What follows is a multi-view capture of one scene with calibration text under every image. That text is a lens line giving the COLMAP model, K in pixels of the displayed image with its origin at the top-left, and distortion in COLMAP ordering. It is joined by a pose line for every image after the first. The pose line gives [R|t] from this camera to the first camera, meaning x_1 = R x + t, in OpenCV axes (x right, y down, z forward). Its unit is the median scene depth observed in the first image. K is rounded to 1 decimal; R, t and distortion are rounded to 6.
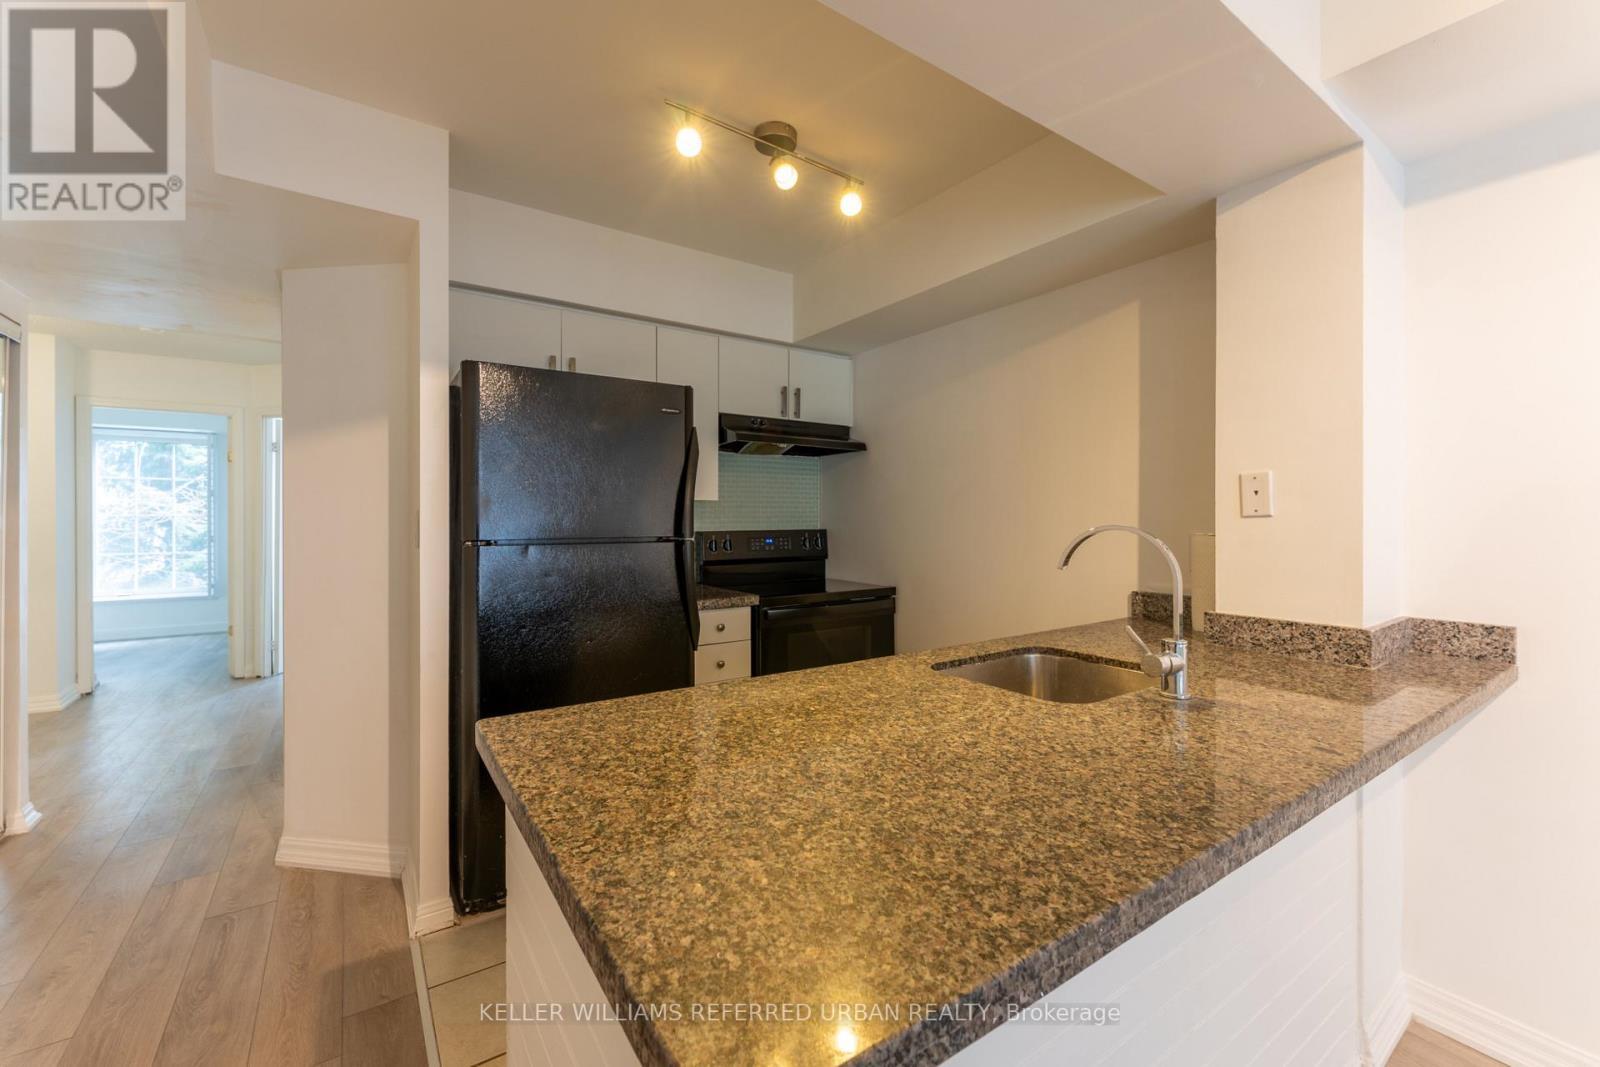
lens RADIAL K [[651.8, 0, 795.9], [0, 651.8, 520.6], [0, 0, 1]] dist [-0.000538, -0.000067]
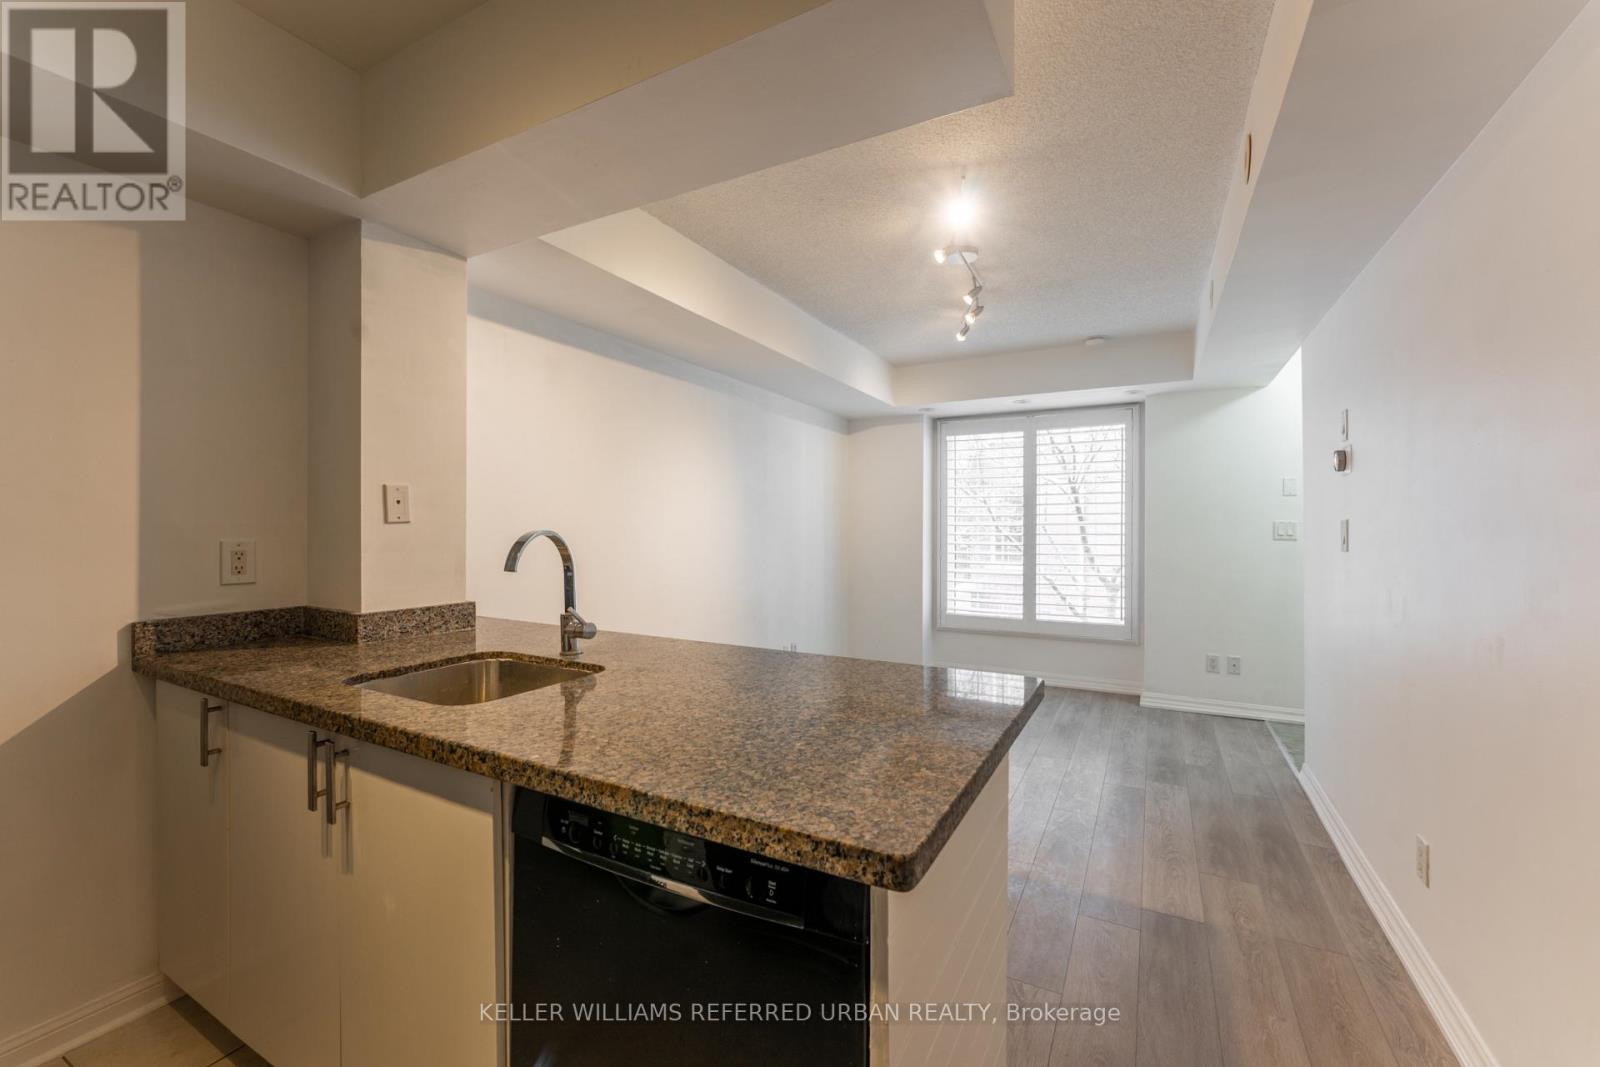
lens RADIAL K [[651.8, 0, 795.9], [0, 651.8, 520.6], [0, 0, 1]] dist [-0.000538, -0.000067]
pose [[-0.448348, 0.002836, 0.893854, -0.660620], [0.003927, 0.999992, -0.001203, -0.005735], [-0.893850, 0.002971, -0.448356, 0.912395]]
